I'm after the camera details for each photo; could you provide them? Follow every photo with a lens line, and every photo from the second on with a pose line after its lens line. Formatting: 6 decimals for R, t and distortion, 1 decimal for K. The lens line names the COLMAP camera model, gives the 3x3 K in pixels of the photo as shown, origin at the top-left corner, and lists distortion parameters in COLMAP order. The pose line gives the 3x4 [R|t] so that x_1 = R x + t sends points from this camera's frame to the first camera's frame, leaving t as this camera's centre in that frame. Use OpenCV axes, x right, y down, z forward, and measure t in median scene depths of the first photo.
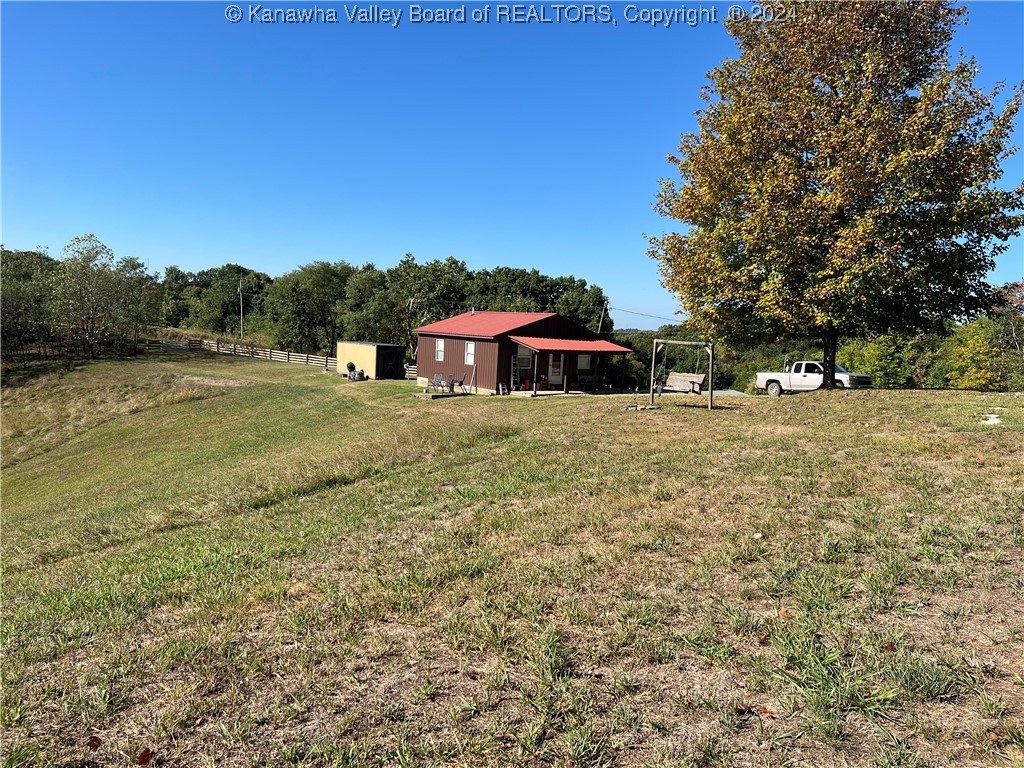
lens RADIAL K [[774.4, 0, 511.4], [0, 774.4, 381.6], [0, 0, 1]] dist [0.002505, -0.000950]
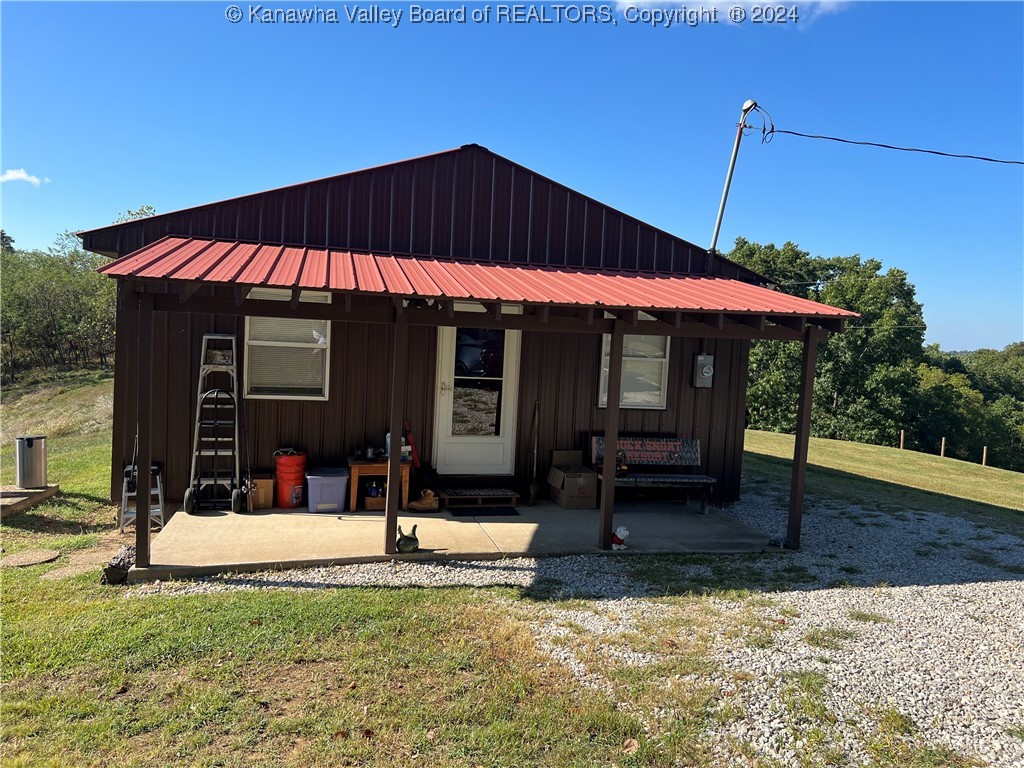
lens RADIAL K [[774.4, 0, 513.6], [0, 774.4, 384.3], [0, 0, 1]] dist [0.002505, -0.000950]
pose [[0.930388, 0.019078, -0.366079, 0.052059], [-0.028813, 0.999361, -0.021146, -0.006277], [0.365442, 0.030222, 0.930344, 0.298509]]
